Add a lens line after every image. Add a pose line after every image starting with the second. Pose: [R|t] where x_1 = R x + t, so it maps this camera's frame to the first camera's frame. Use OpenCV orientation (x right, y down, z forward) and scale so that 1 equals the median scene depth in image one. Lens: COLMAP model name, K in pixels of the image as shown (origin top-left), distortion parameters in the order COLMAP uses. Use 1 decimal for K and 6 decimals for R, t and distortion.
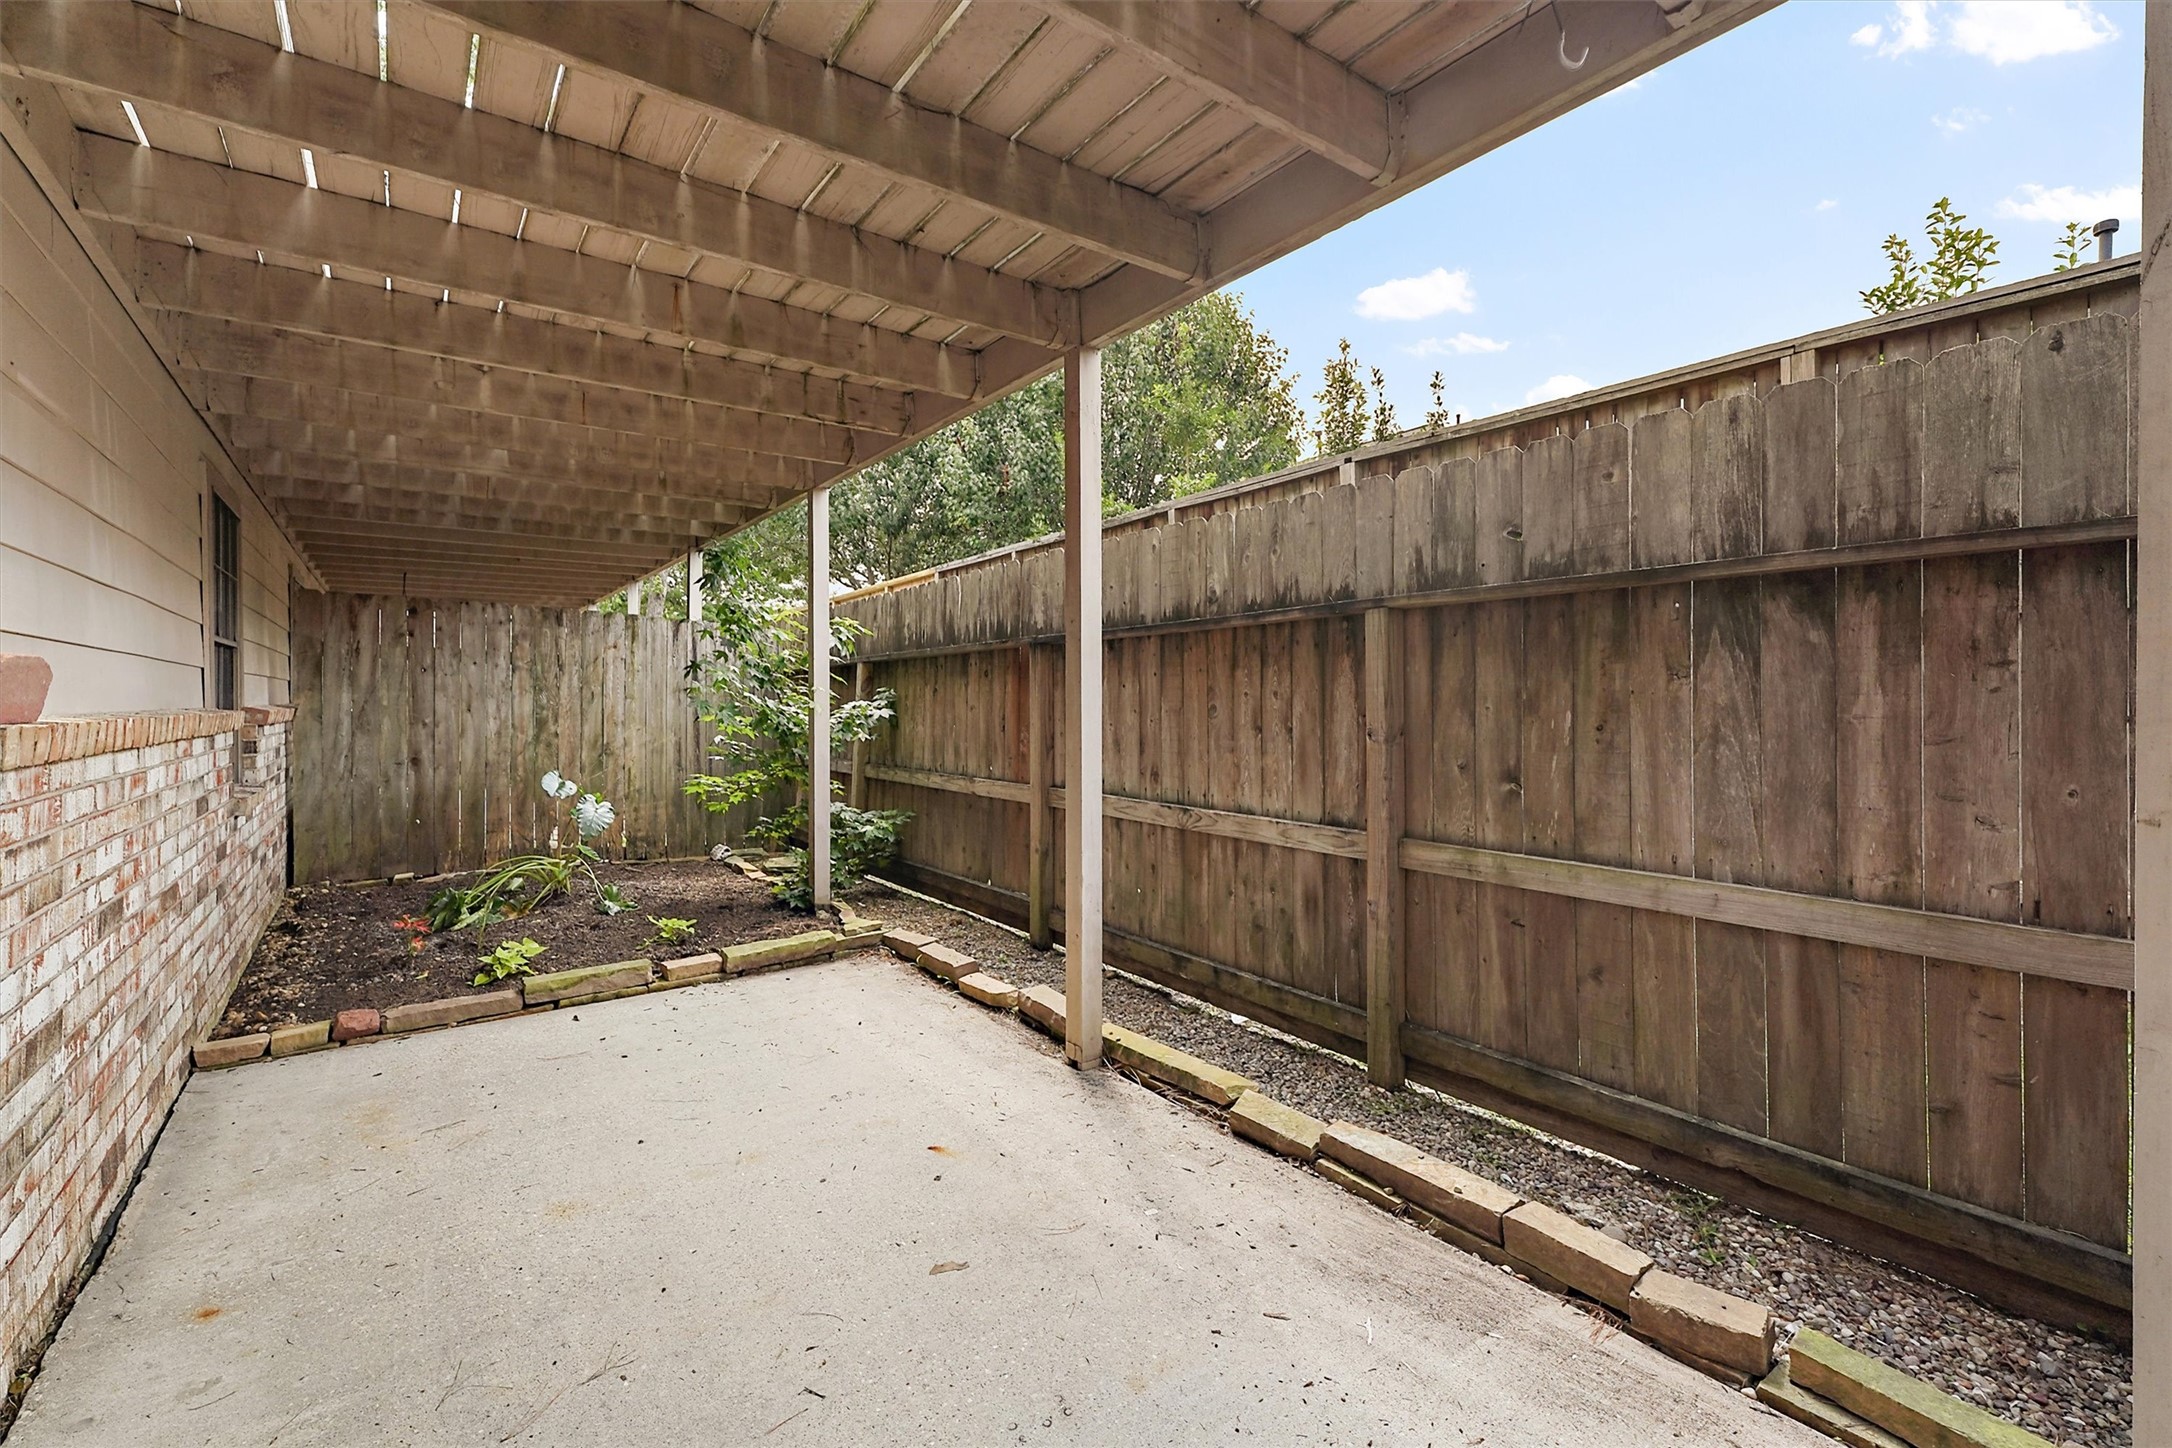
lens RADIAL K [[880.1, 0, 1078.7], [0, 880.1, 675.9], [0, 0, 1]] dist [0.001046, -0.000031]
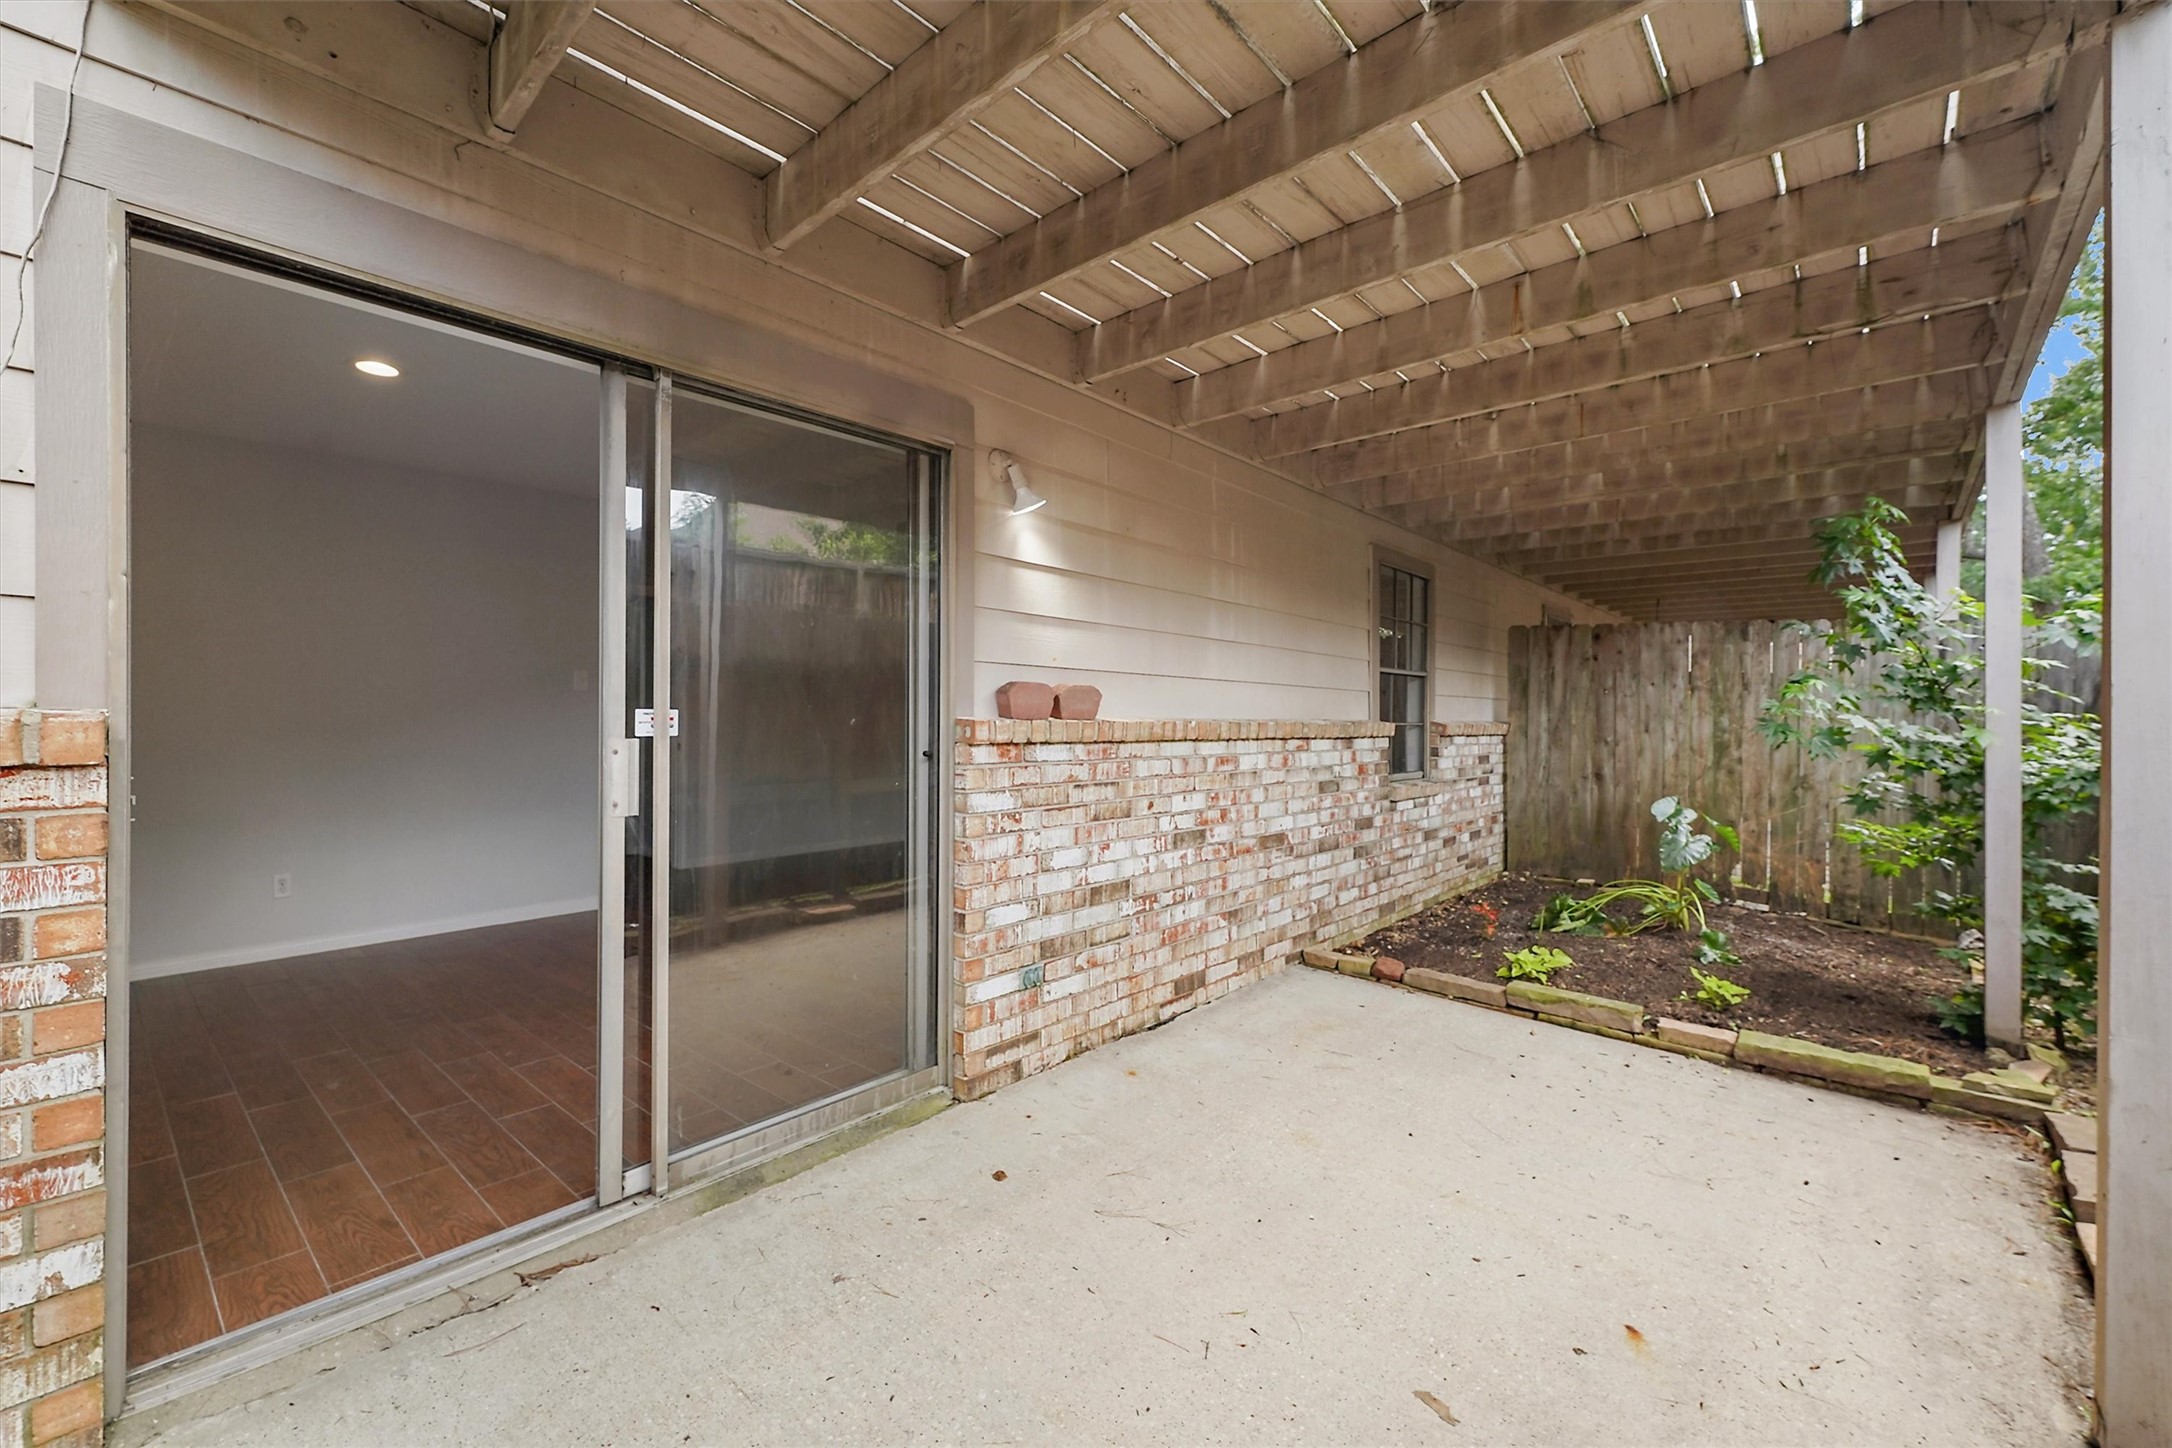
lens RADIAL K [[898.1, 0, 1081.5], [0, 898.1, 698.2], [0, 0, 1]] dist [0.019614, -0.006457]
pose [[0.200254, -0.007553, -0.979715, 0.228126], [0.005445, 0.999963, -0.006596, 0.005867], [0.979729, -0.004013, 0.200288, 0.187412]]
